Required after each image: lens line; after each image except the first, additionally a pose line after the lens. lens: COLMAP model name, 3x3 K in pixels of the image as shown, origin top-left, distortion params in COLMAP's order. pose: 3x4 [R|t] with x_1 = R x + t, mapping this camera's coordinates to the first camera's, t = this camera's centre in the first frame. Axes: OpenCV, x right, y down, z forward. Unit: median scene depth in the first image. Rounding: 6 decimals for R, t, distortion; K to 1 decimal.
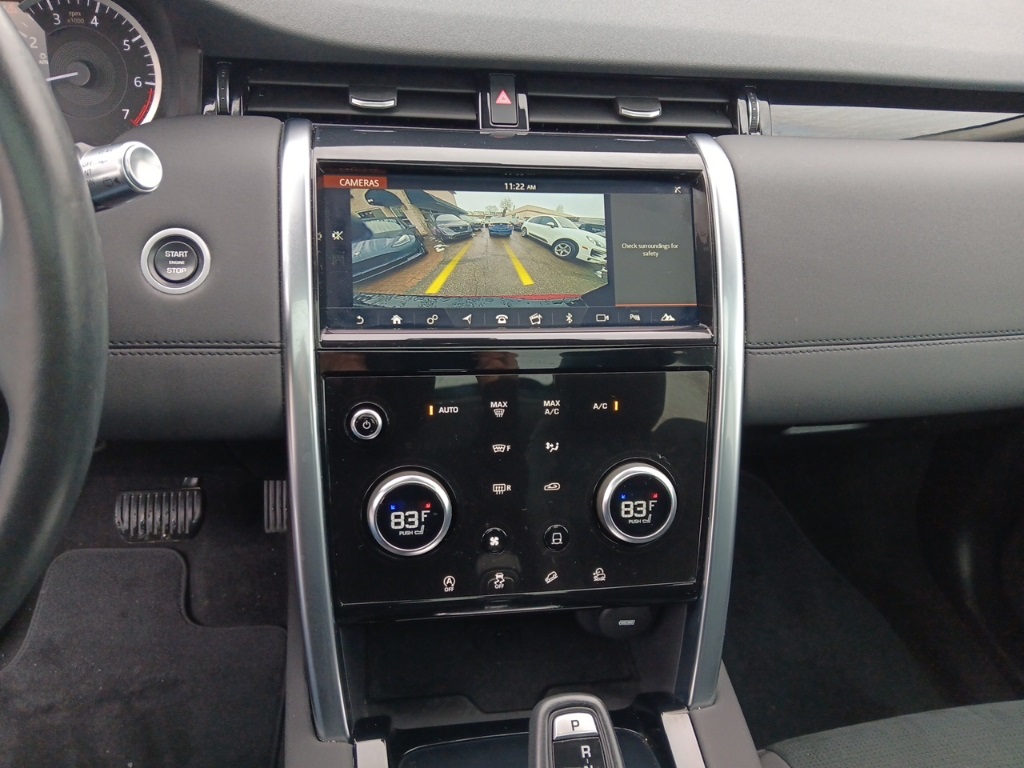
lens RADIAL K [[841.2, 0, 507.7], [0, 841.2, 406.2], [0, 0, 1]] dist [0.126199, -0.266400]
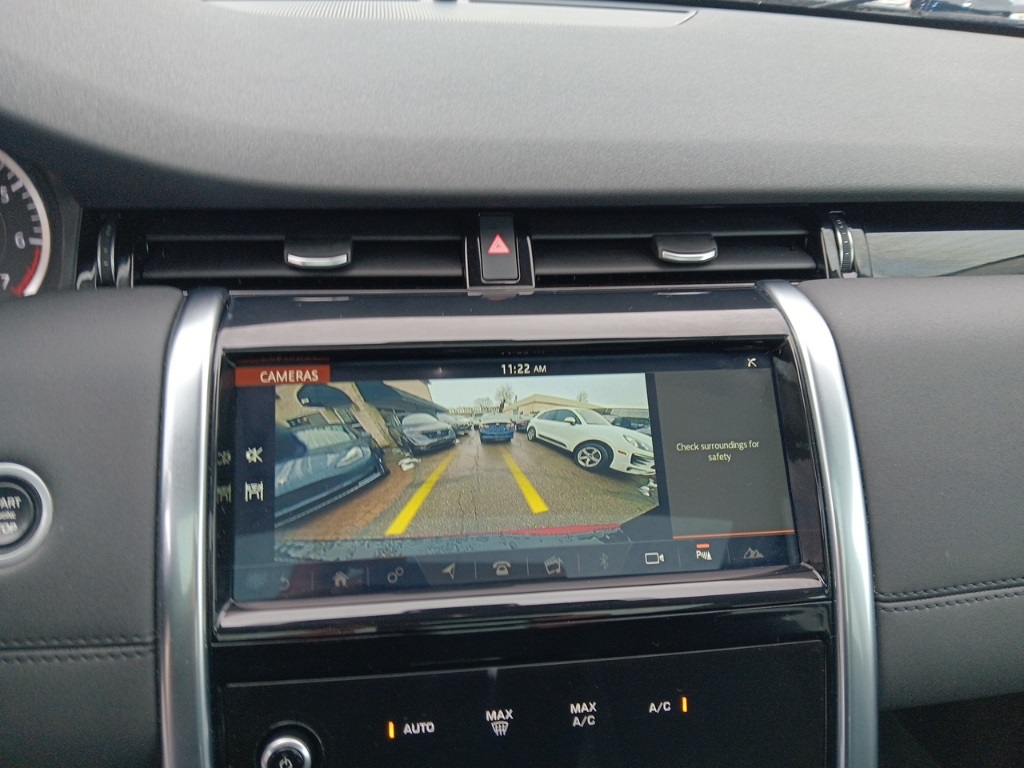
lens RADIAL K [[827.5, 0, 512.0], [0, 827.5, 384.0], [0, 0, 1]] dist [0.125867, -0.285946]
pose [[0.998775, -0.034781, -0.035201, 0.028633], [0.029787, 0.990589, -0.133590, -0.156785], [0.039516, 0.132378, 0.990411, 0.329955]]
